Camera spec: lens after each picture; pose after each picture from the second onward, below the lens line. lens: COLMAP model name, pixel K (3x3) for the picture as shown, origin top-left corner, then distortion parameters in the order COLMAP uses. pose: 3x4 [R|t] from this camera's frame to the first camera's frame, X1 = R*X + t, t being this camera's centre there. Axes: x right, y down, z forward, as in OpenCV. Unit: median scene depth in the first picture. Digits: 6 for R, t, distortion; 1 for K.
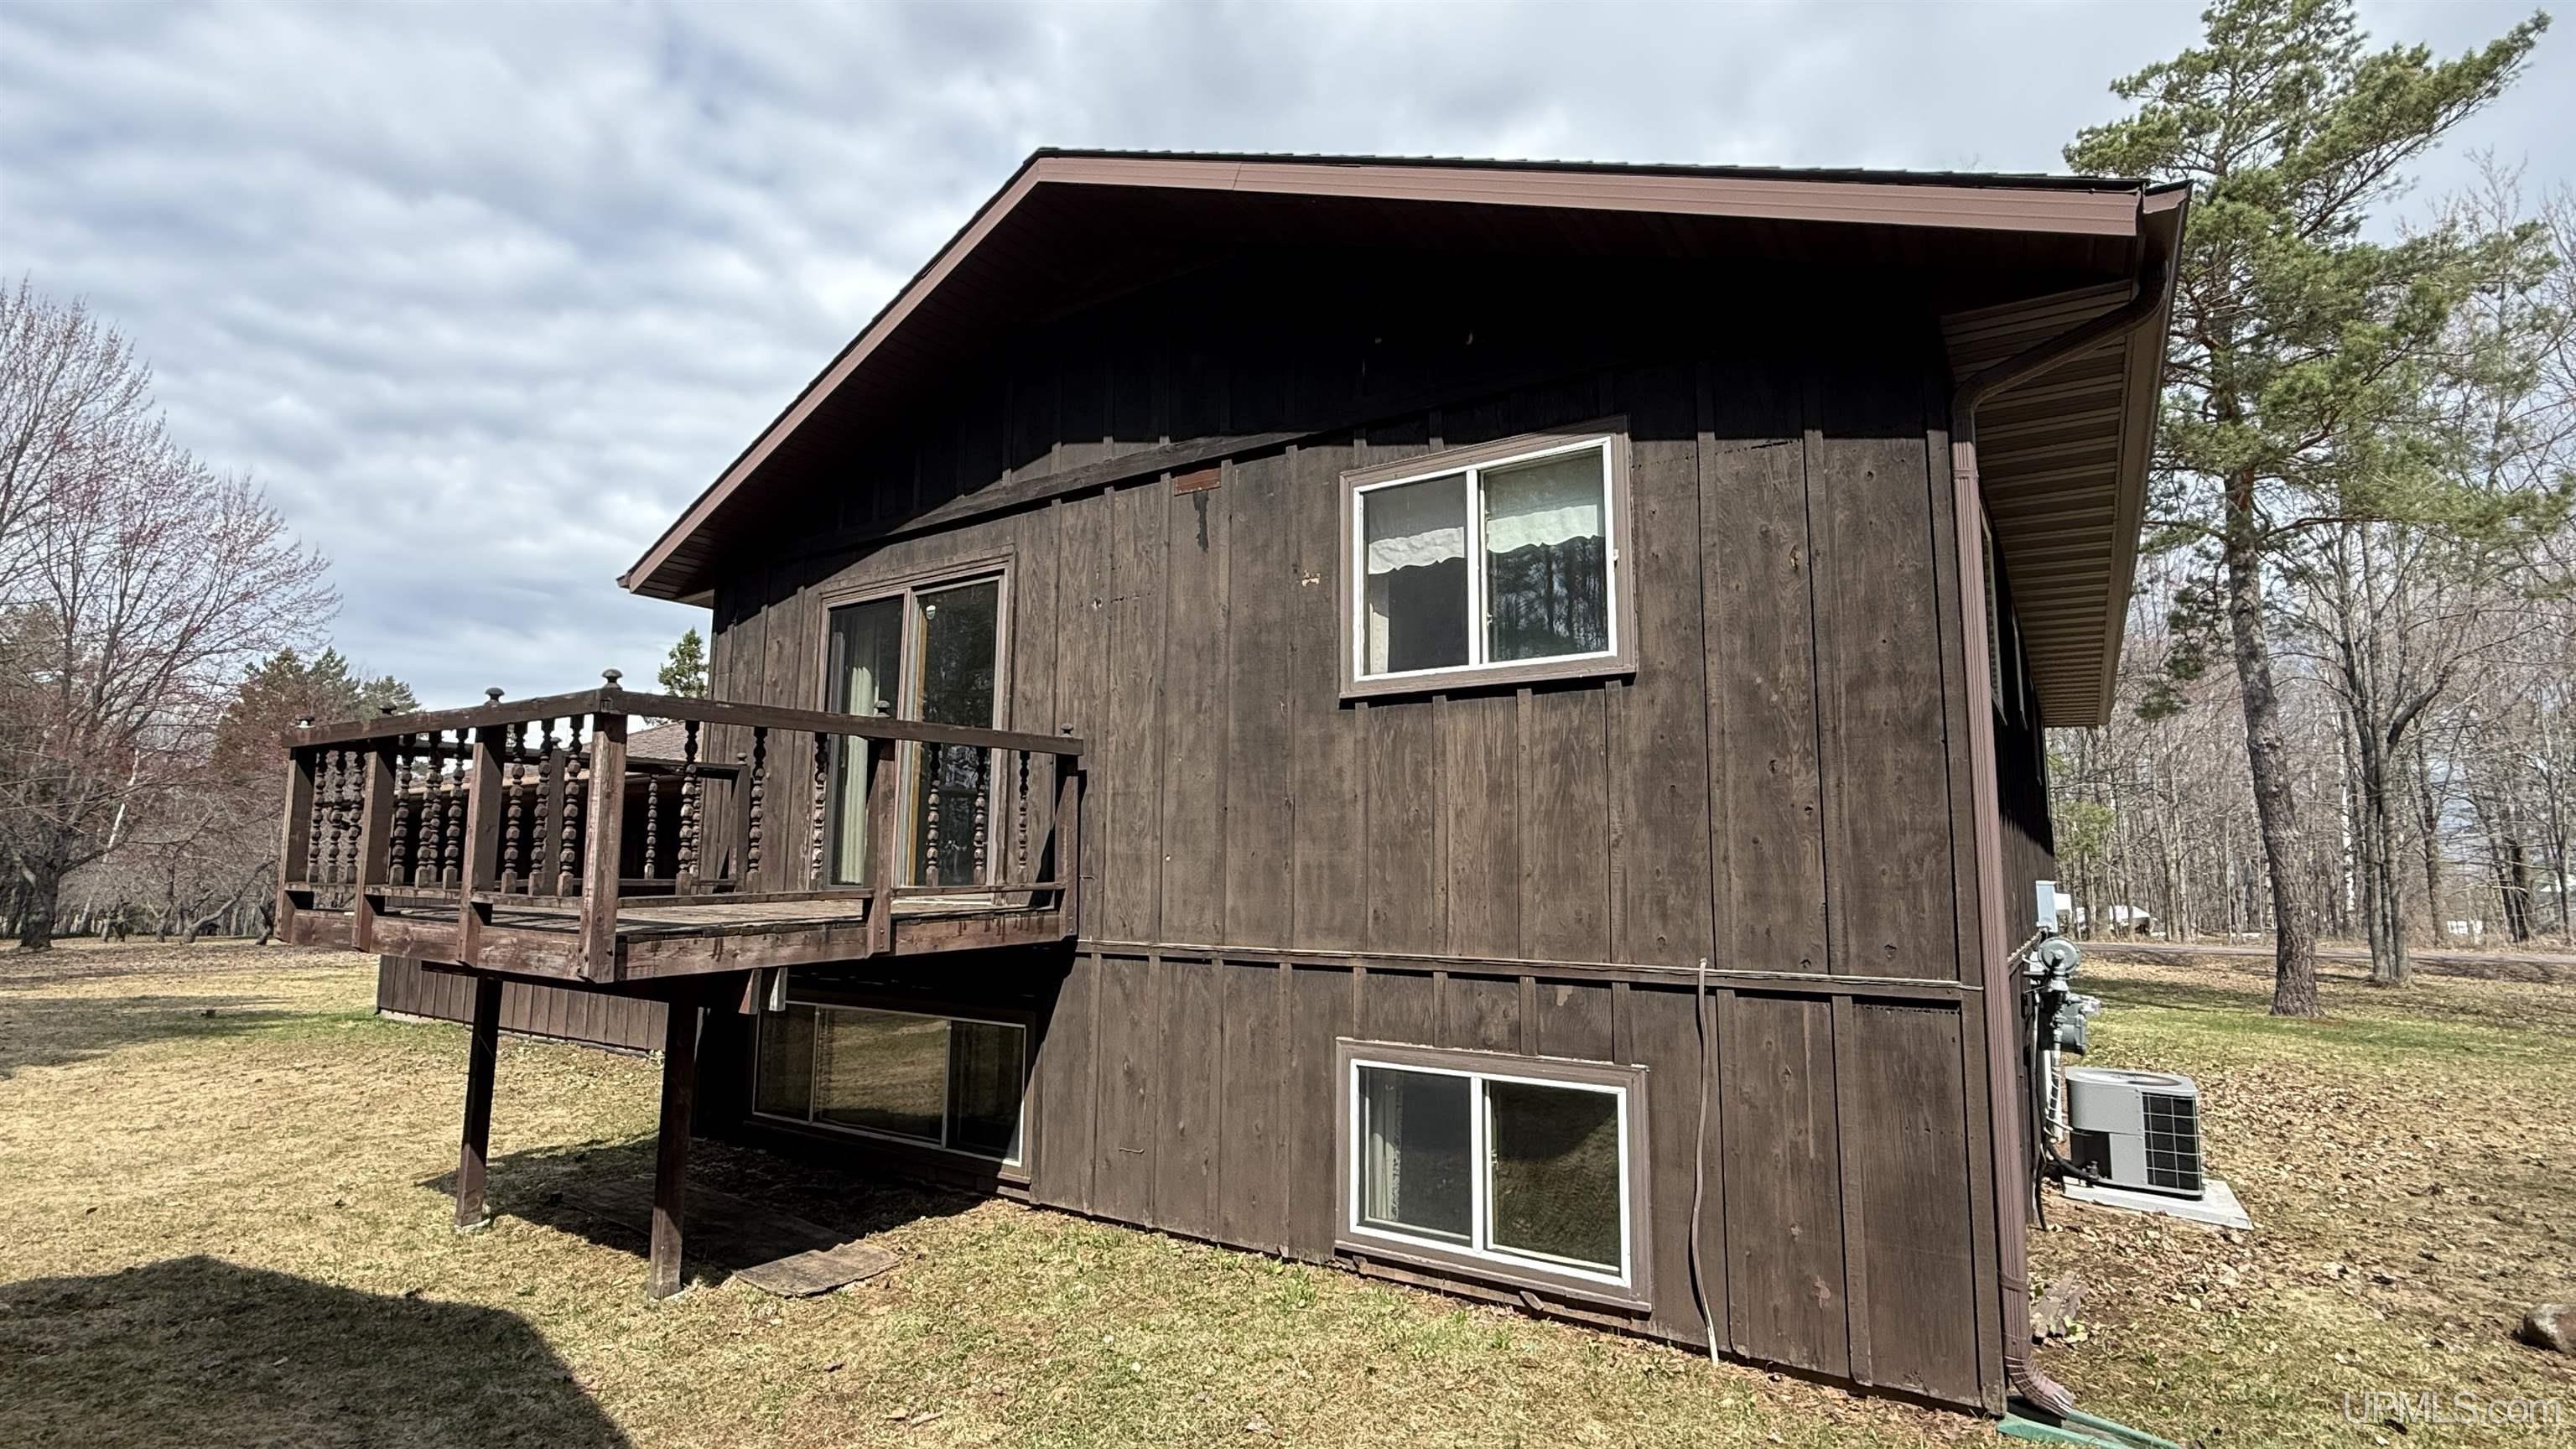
lens RADIAL K [[1203.1, 0, 1294.7], [0, 1203.1, 720.1], [0, 0, 1]] dist [-0.002230, -0.000419]
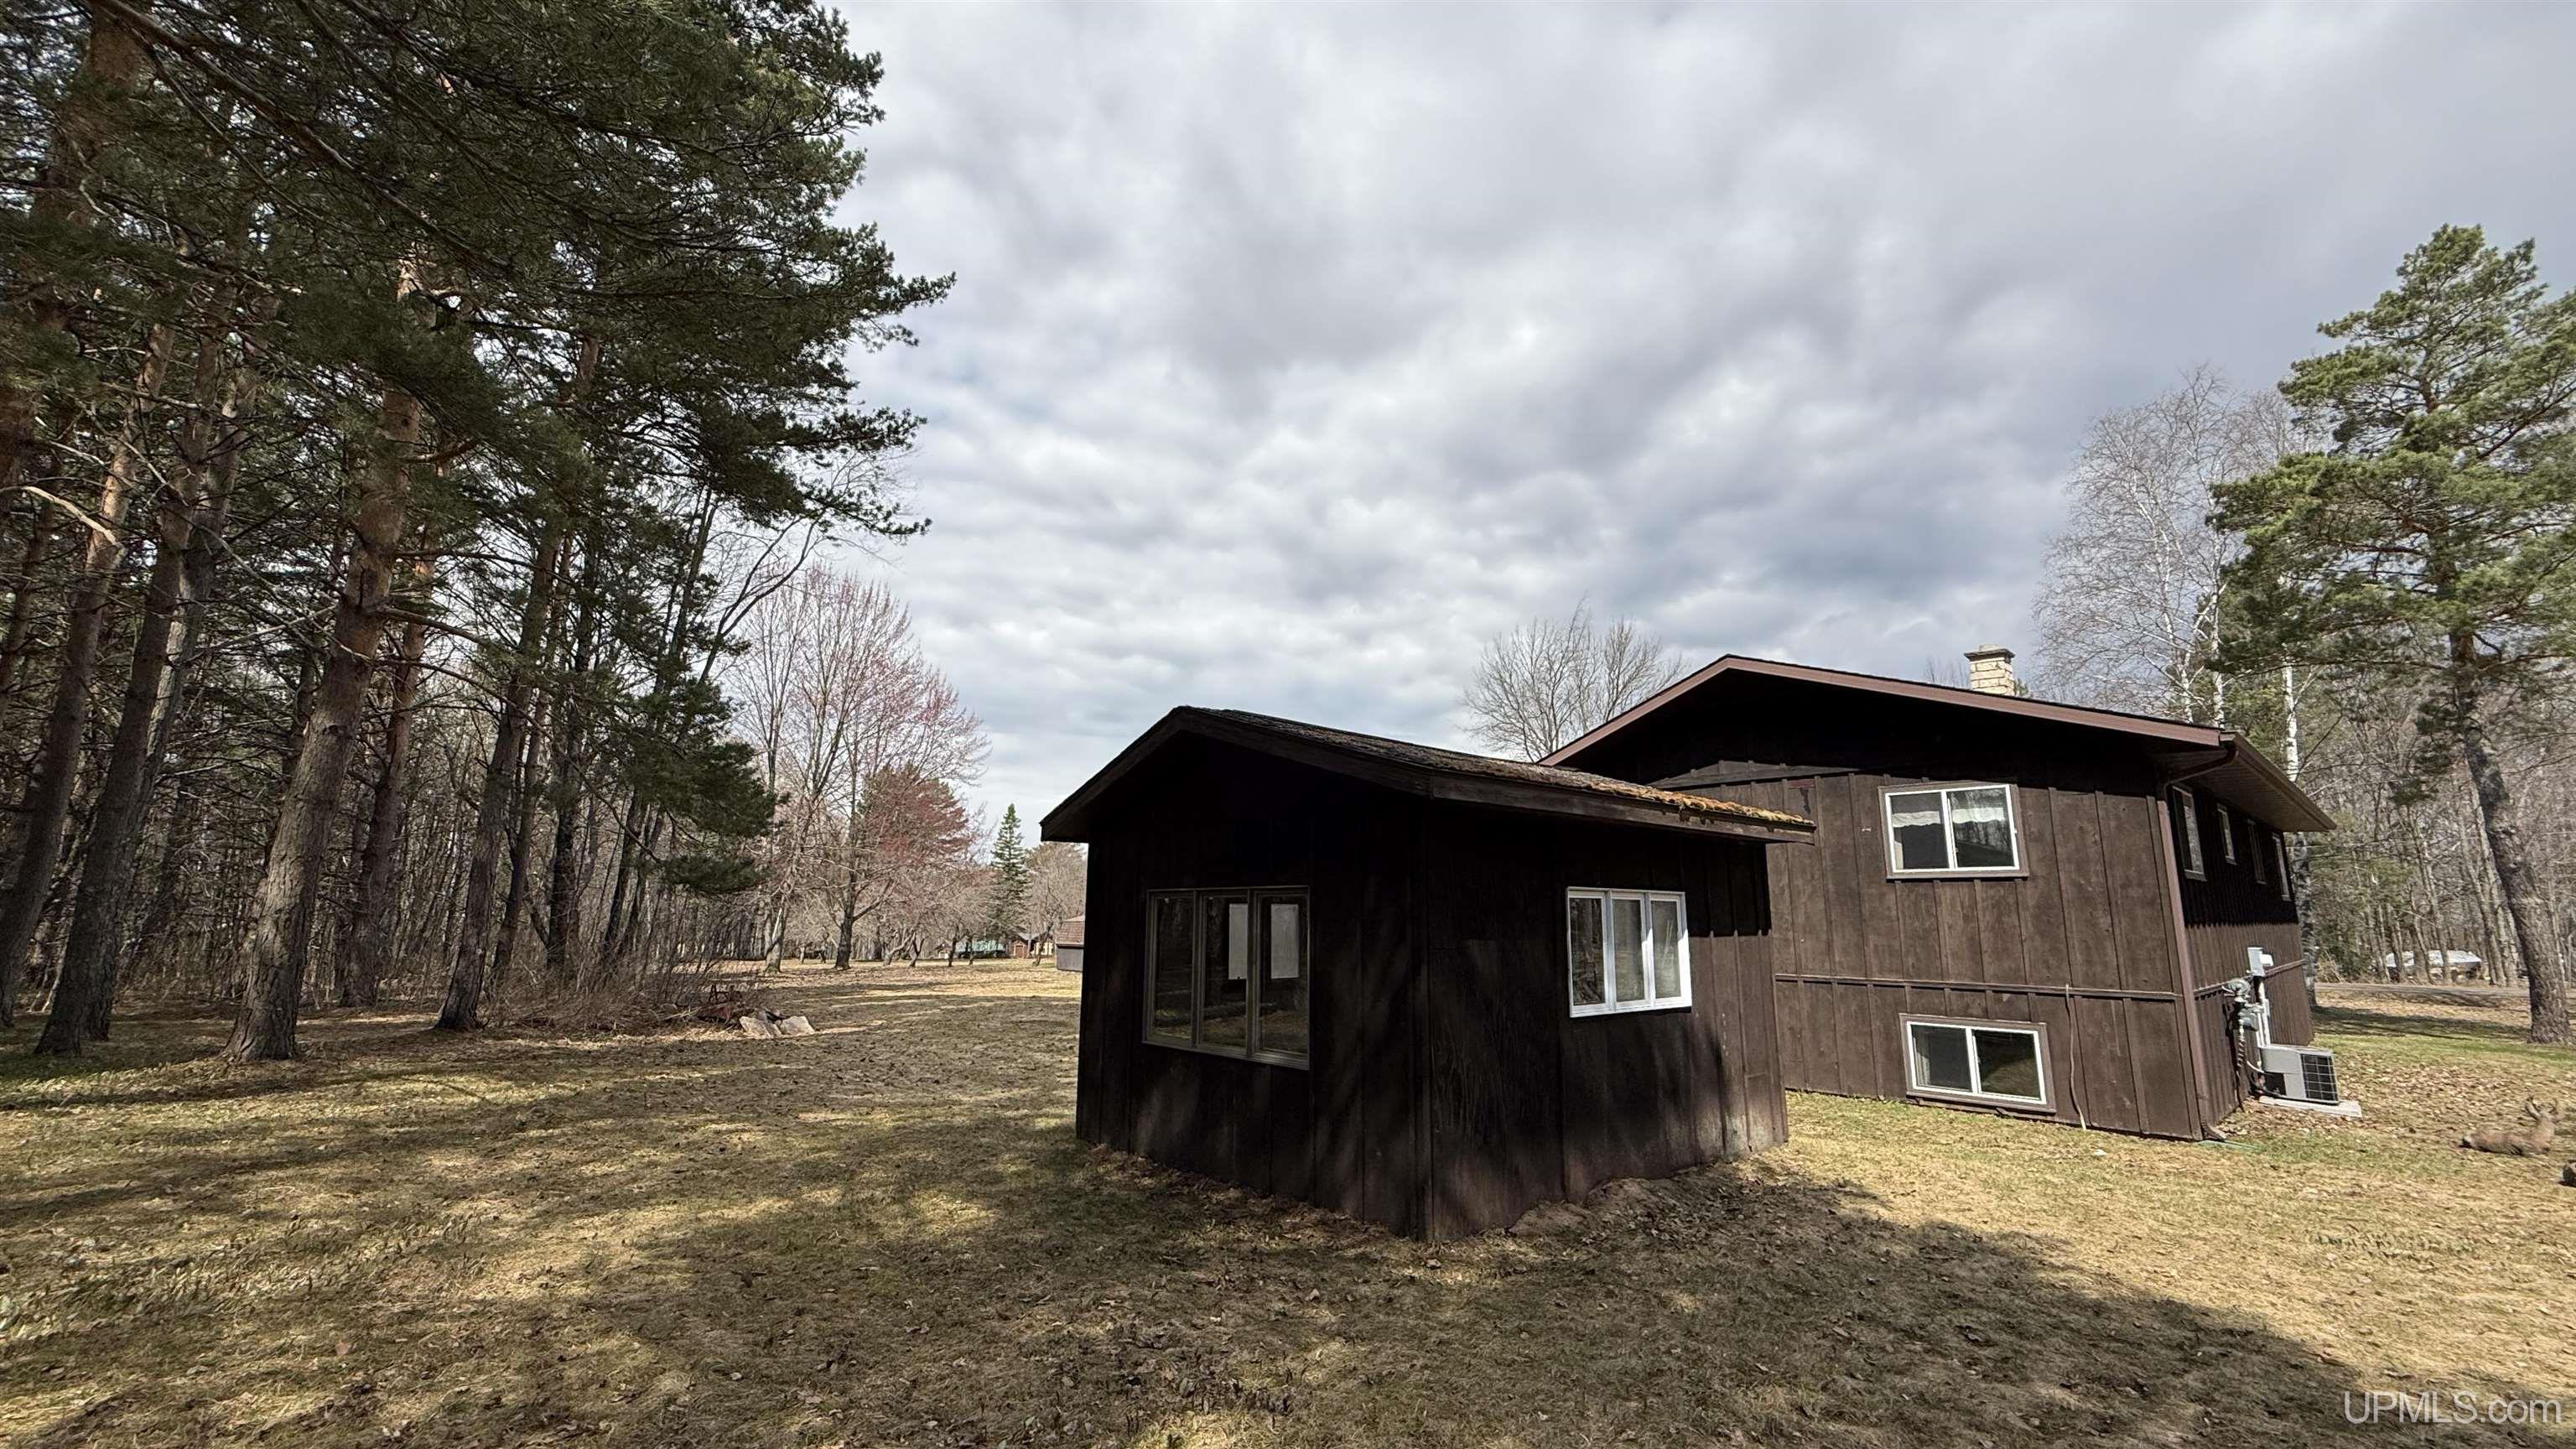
lens RADIAL K [[1029.9, 0, 1288.0], [0, 1029.9, 724.5], [0, 0, 1]] dist [0.000279, 0.000193]
pose [[0.968129, -0.045678, -0.246252, -0.675951], [0.032543, 0.997835, -0.057148, -0.275932], [0.248330, 0.047313, 0.967519, -1.521072]]
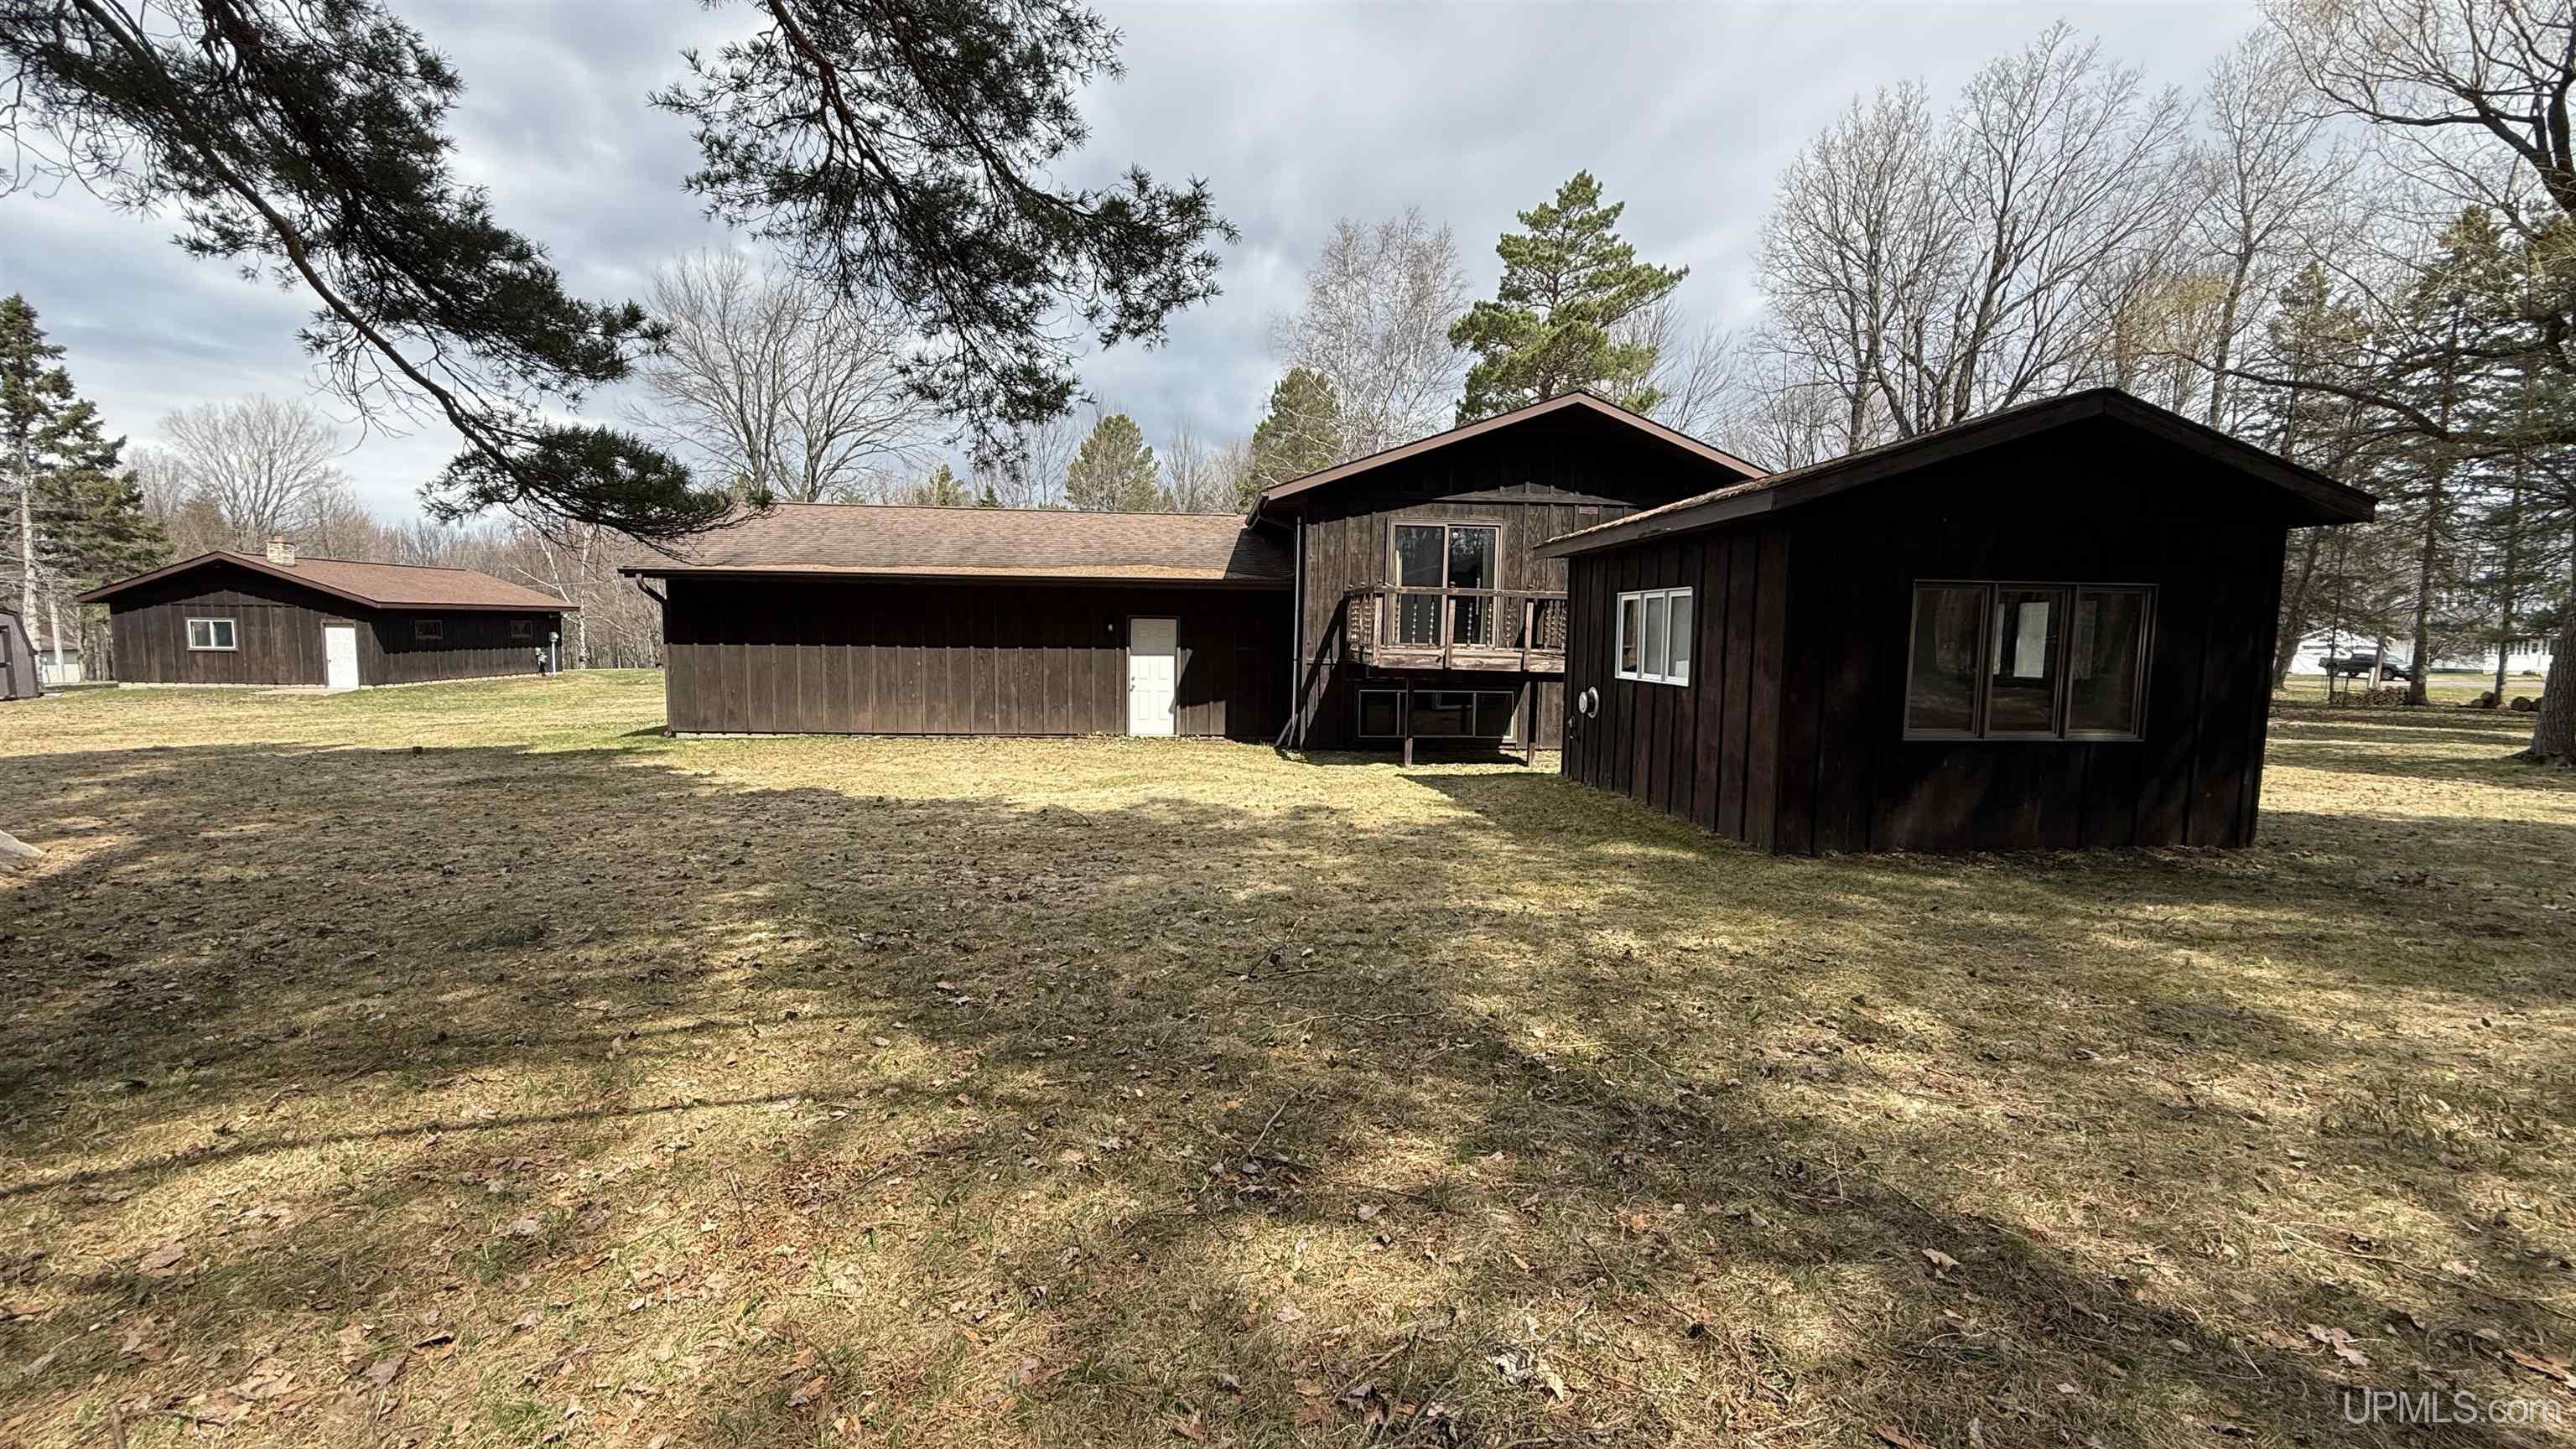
lens RADIAL K [[985.9, 0, 1288.0], [0, 985.9, 724.5], [0, 0, 1]] dist [-0.000498, -0.000005]
pose [[0.785171, -0.067920, 0.615543, -2.686436], [-0.082798, 0.973530, 0.213035, -0.162005], [-0.613719, -0.218235, 0.758764, -0.657830]]
